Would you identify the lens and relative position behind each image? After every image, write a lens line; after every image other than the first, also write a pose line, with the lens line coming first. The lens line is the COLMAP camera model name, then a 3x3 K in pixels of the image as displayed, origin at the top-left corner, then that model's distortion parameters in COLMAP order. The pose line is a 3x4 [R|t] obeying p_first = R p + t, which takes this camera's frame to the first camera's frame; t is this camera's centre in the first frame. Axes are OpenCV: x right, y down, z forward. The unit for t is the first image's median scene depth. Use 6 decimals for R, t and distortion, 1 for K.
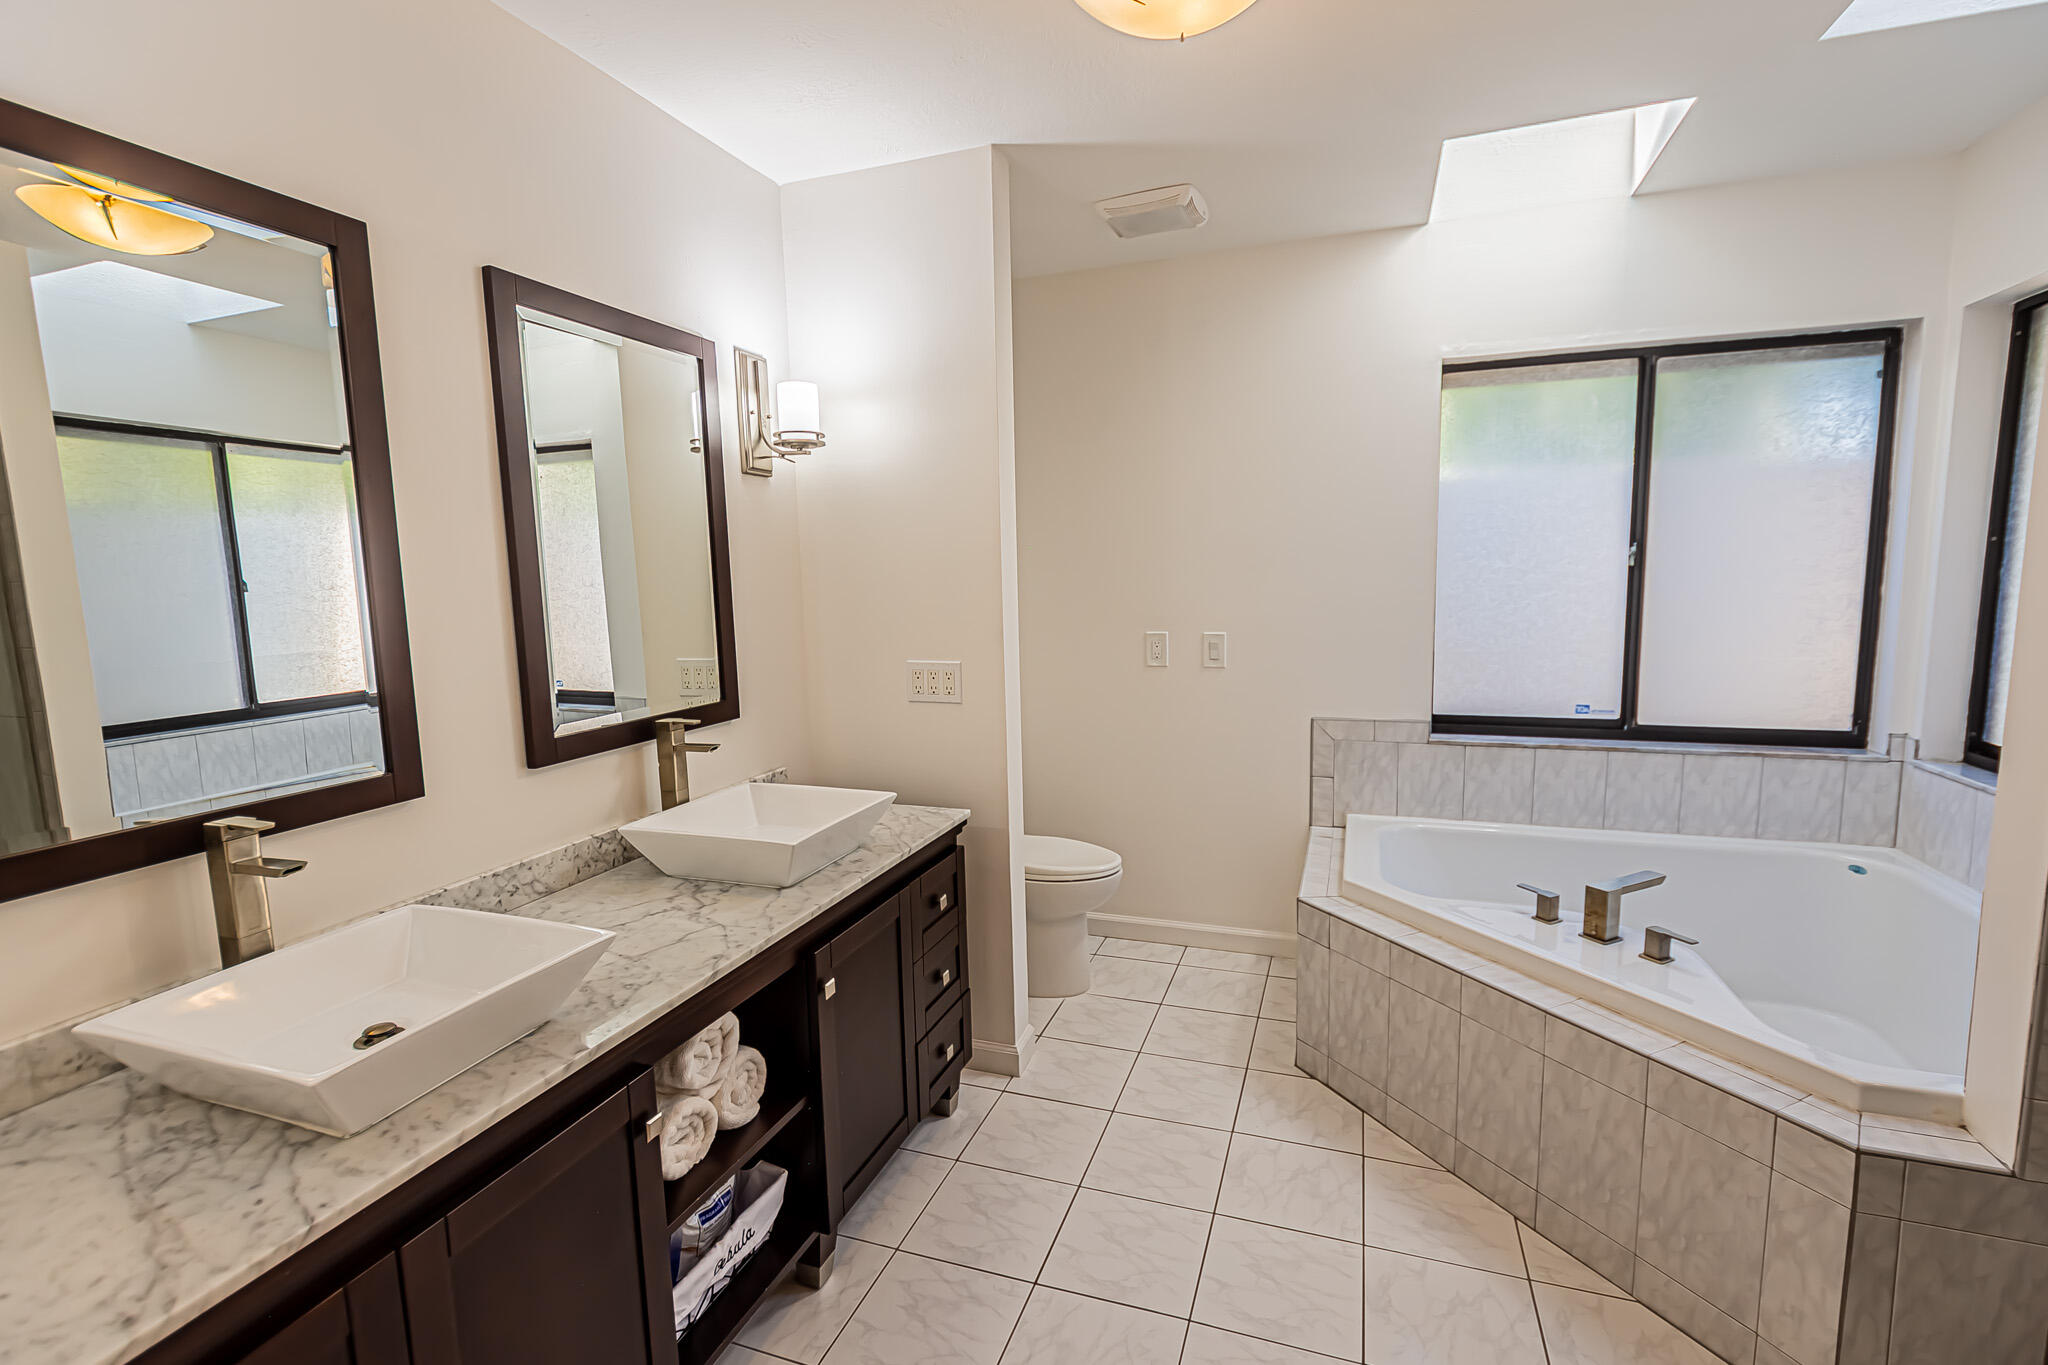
lens RADIAL K [[902.2, 0, 1026.4], [0, 902.2, 683.8], [0, 0, 1]] dist [-0.002605, 0.000286]
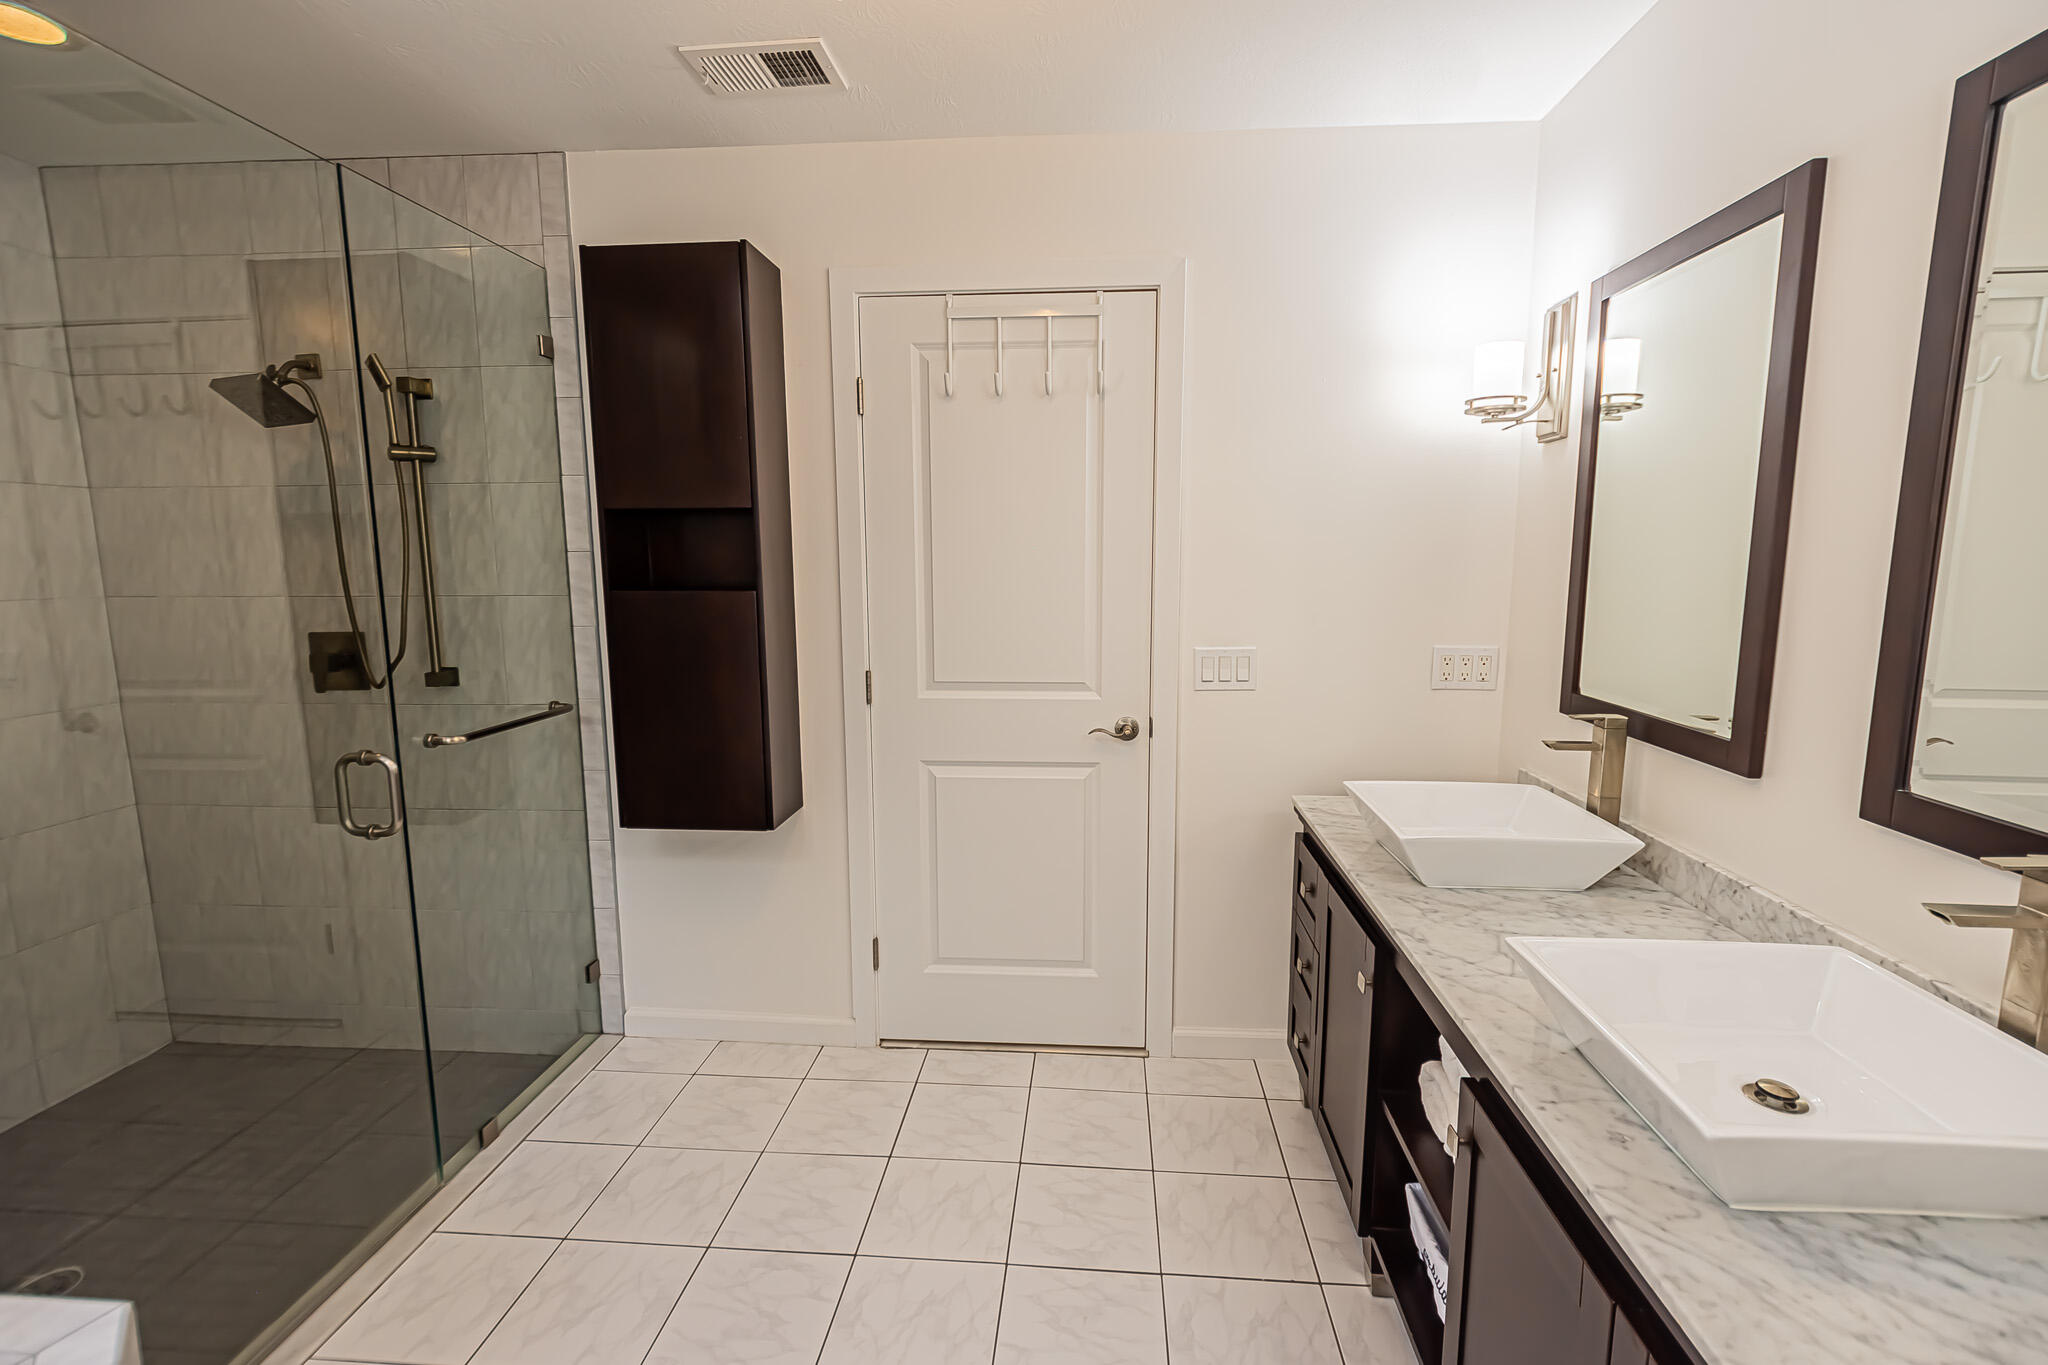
lens RADIAL K [[902.2, 0, 1028.7], [0, 902.2, 682.7], [0, 0, 1]] dist [-0.002605, 0.000286]
pose [[-0.965277, 0.054913, -0.255391, 0.278179], [-0.014207, 0.965173, 0.261227, -0.197674], [0.260841, 0.255785, -0.930879, 1.590758]]
